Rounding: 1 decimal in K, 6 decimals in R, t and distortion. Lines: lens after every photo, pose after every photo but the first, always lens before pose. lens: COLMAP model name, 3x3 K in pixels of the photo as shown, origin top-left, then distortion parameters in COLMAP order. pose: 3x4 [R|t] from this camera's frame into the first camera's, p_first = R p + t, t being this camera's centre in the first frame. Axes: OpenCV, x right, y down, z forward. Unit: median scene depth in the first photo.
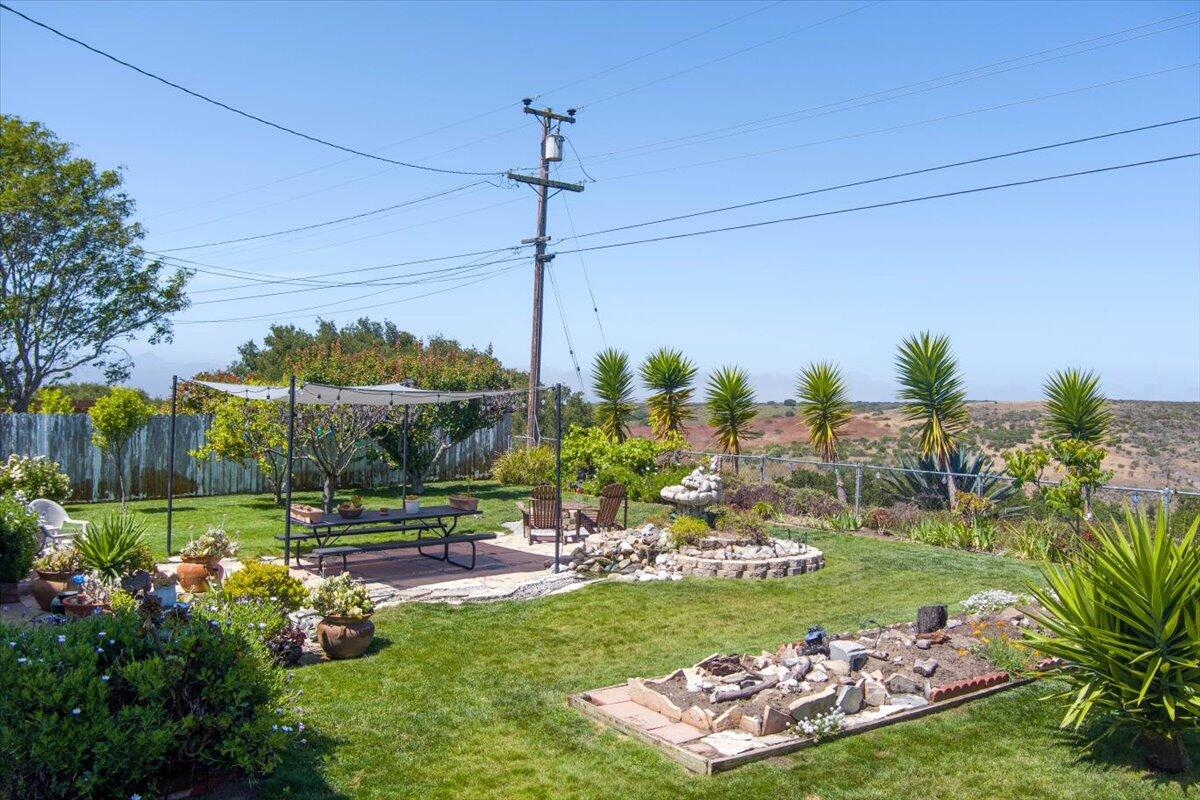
lens RADIAL K [[985.9, 0, 600.0], [0, 985.9, 400.0], [0, 0, 1]] dist [-0.066161, 0.002501]
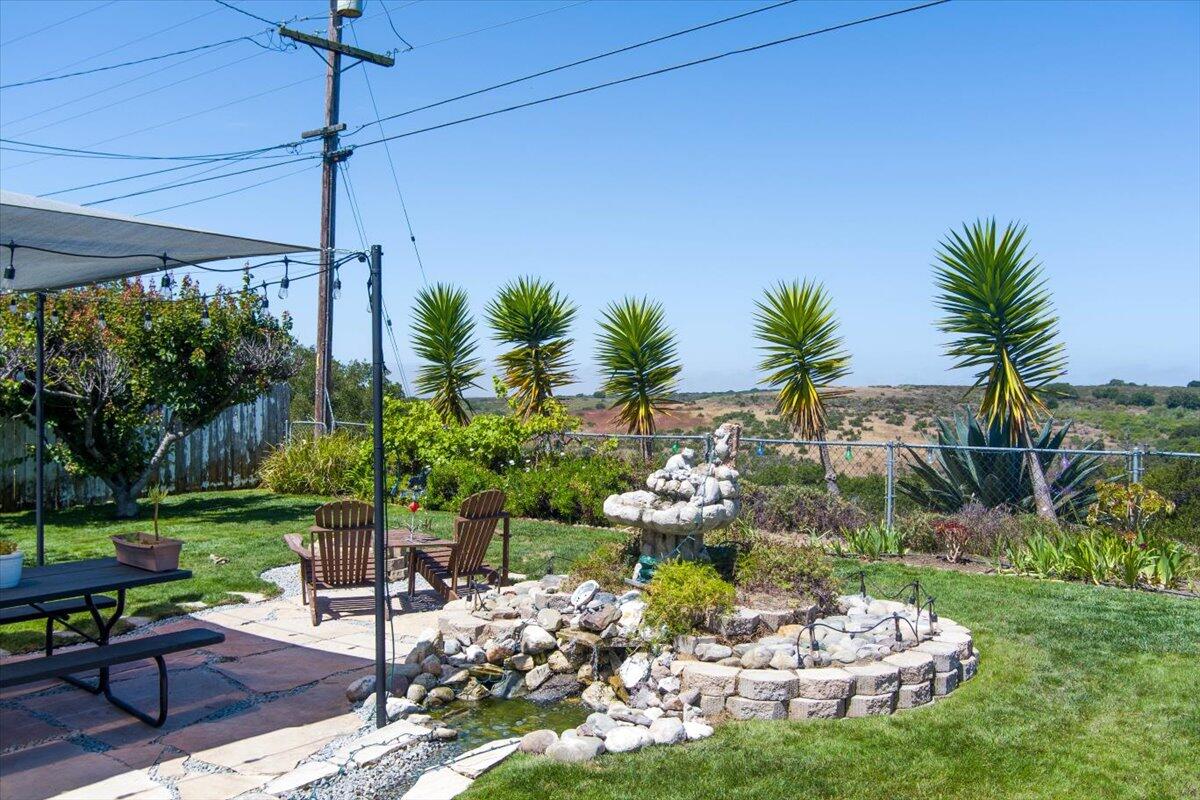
lens RADIAL K [[985.9, 0, 600.0], [0, 985.9, 400.0], [0, 0, 1]] dist [-0.066161, 0.002501]
pose [[0.979397, -0.019523, 0.200998, -0.031363], [0.018953, 0.999809, 0.004760, 0.041304], [-0.201053, -0.000852, 0.979580, 0.551264]]
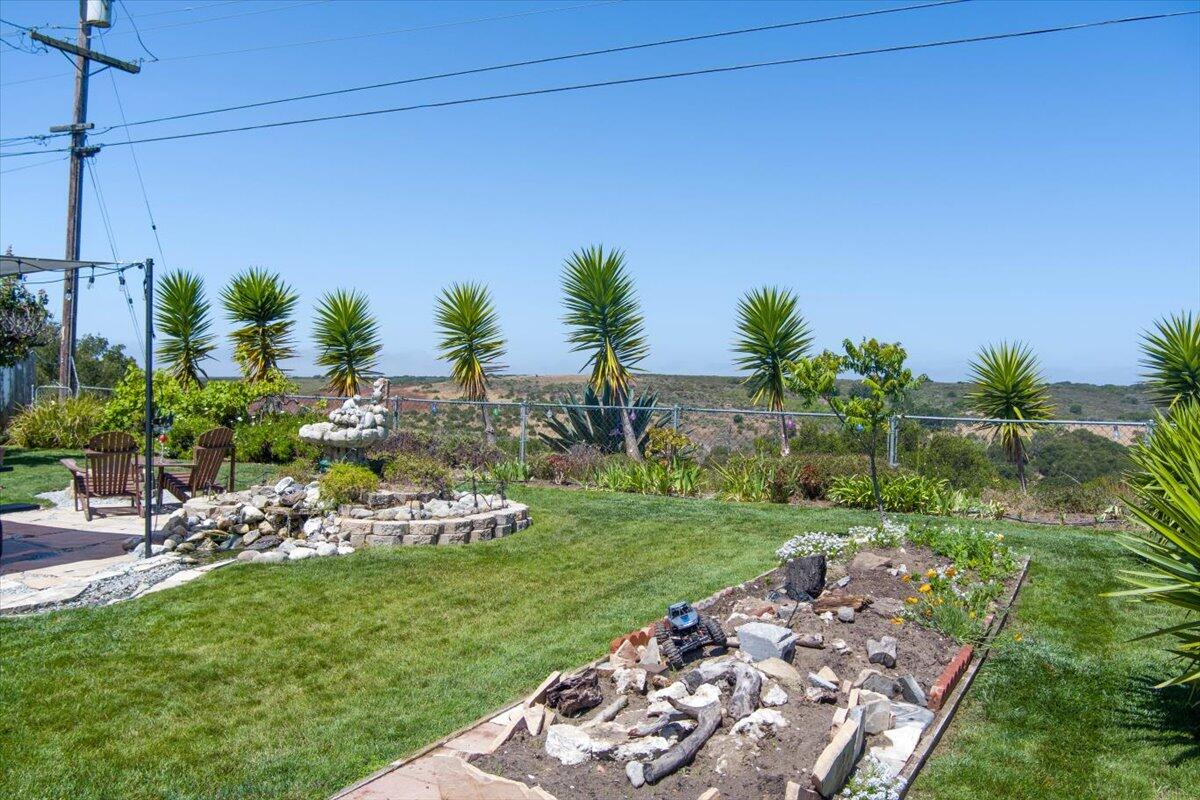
lens RADIAL K [[967.0, 0, 600.0], [0, 967.0, 400.0], [0, 0, 1]] dist [-0.066988, 0.008275]
pose [[0.893366, -0.008757, 0.449244, -0.053755], [-0.001332, 0.999754, 0.022138, 0.055415], [-0.449327, -0.020376, 0.893135, 0.295990]]
